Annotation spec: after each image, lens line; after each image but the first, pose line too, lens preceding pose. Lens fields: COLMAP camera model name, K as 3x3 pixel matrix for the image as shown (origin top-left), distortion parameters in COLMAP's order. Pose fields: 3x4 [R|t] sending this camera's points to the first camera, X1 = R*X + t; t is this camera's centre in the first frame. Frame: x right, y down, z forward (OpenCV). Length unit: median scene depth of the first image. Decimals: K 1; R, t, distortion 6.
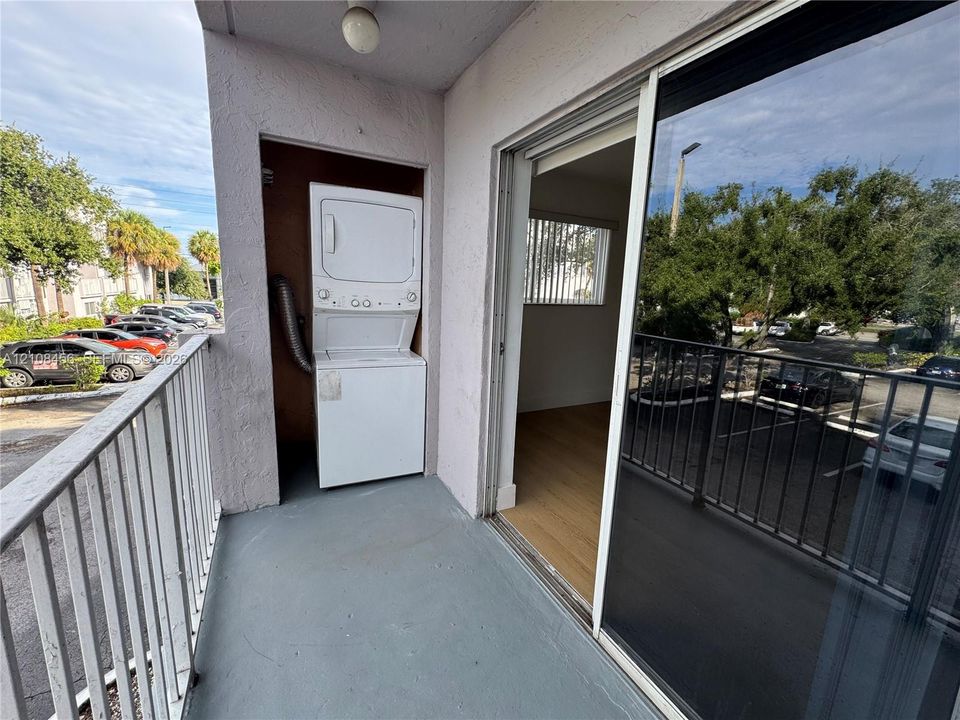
lens RADIAL K [[392.2, 0, 480.0], [0, 392.2, 360.0], [0, 0, 1]] dist [-0.003499, -0.000770]
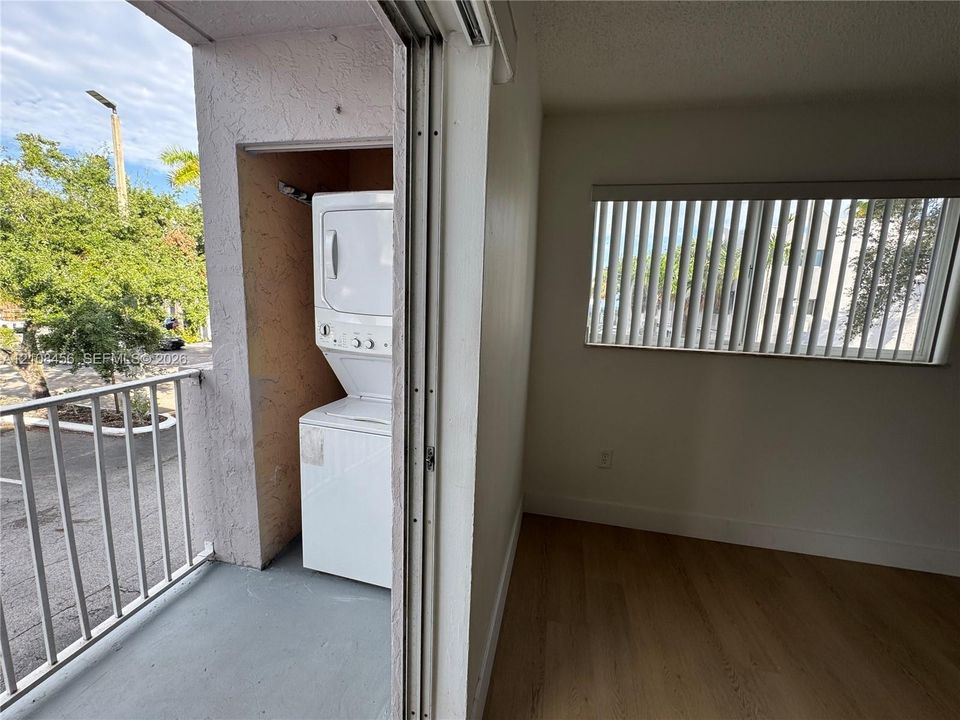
lens RADIAL K [[392.2, 0, 480.0], [0, 392.2, 360.0], [0, 0, 1]] dist [-0.003499, -0.000770]
pose [[0.767021, 0.089206, -0.635391, 0.376074], [-0.125516, 0.992016, -0.012243, -0.143477], [0.629225, 0.089142, 0.772094, 0.616430]]
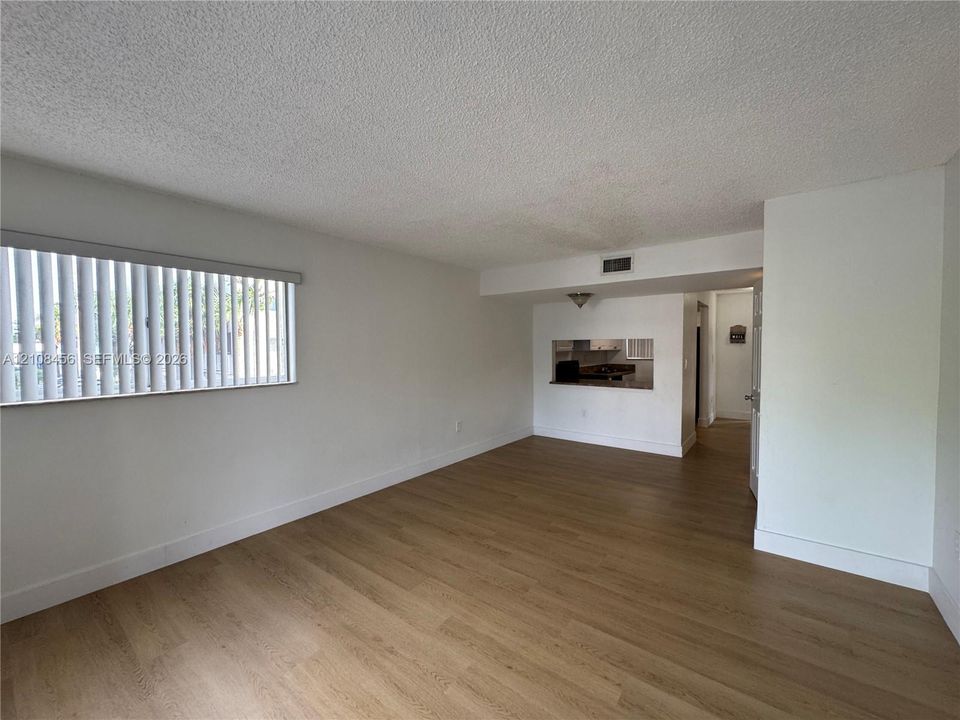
lens RADIAL K [[392.2, 0, 480.0], [0, 392.2, 360.0], [0, 0, 1]] dist [-0.003499, -0.000770]
pose [[0.906204, -0.058386, 0.418790, 0.647476], [0.117858, 0.986048, -0.117557, -0.108180], [-0.406083, 0.155888, 0.900442, 0.386950]]
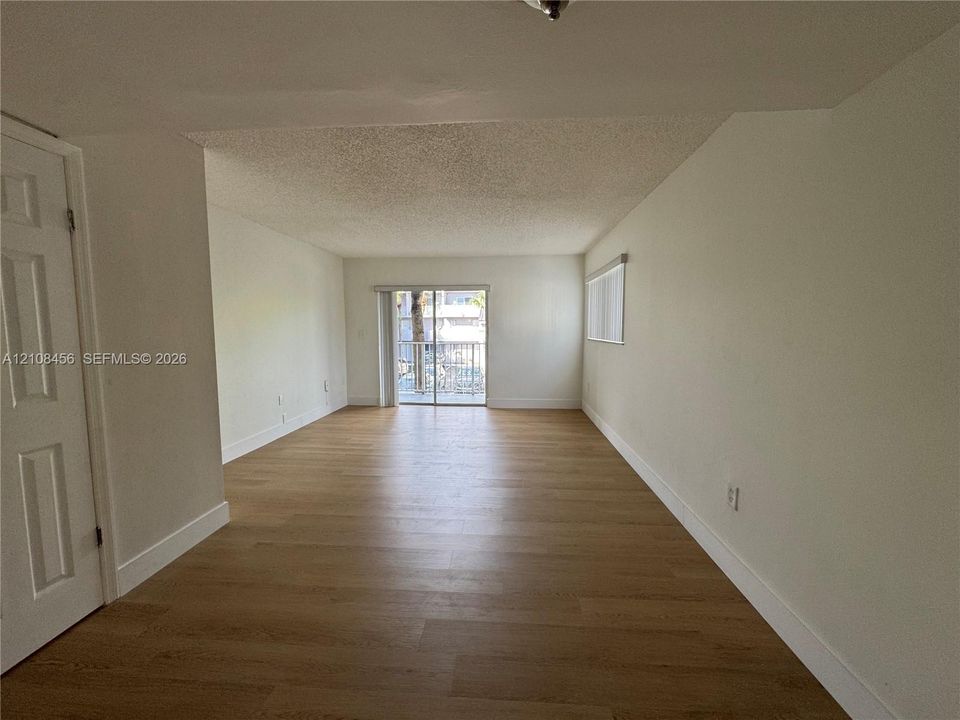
lens RADIAL K [[385.9, 0, 480.0], [0, 385.9, 359.2], [0, 0, 1]] dist [-0.000022, -0.000136]
pose [[-0.530695, 0.030649, -0.847009, 2.456544], [-0.172021, 0.974652, 0.143047, -0.339210], [0.829923, 0.221618, -0.511971, 2.335143]]
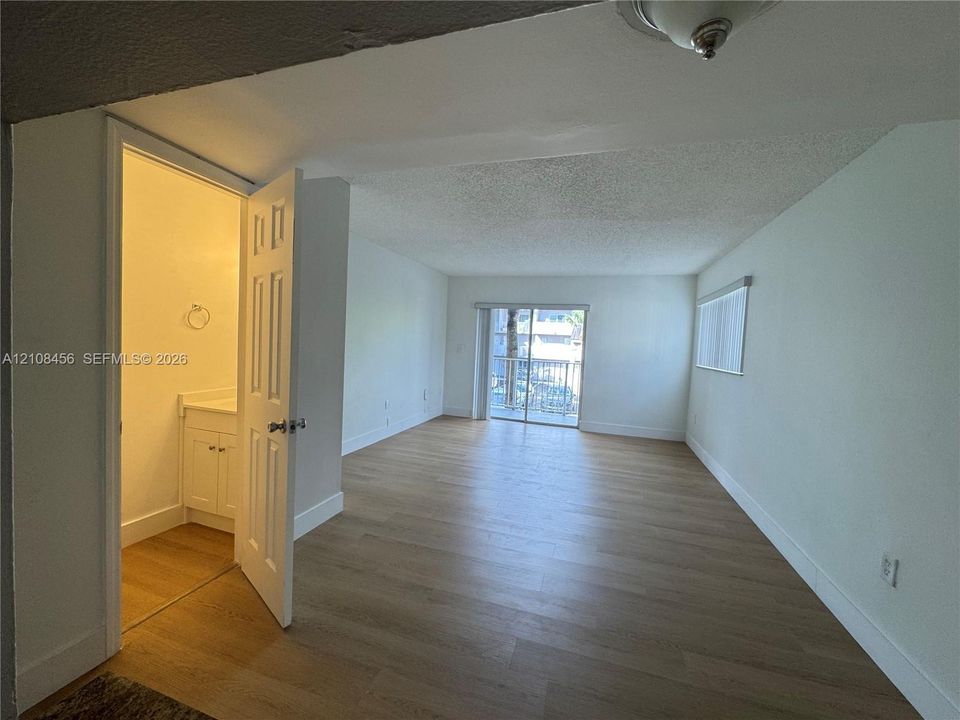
lens RADIAL K [[385.8, 0, 480.8], [0, 385.8, 360.4], [0, 0, 1]] dist [-0.001874, -0.000129]
pose [[-0.706756, -0.039135, -0.706374, 2.498433], [-0.201750, 0.968157, 0.148221, -0.344578], [0.678080, 0.247267, -0.692146, 2.314461]]
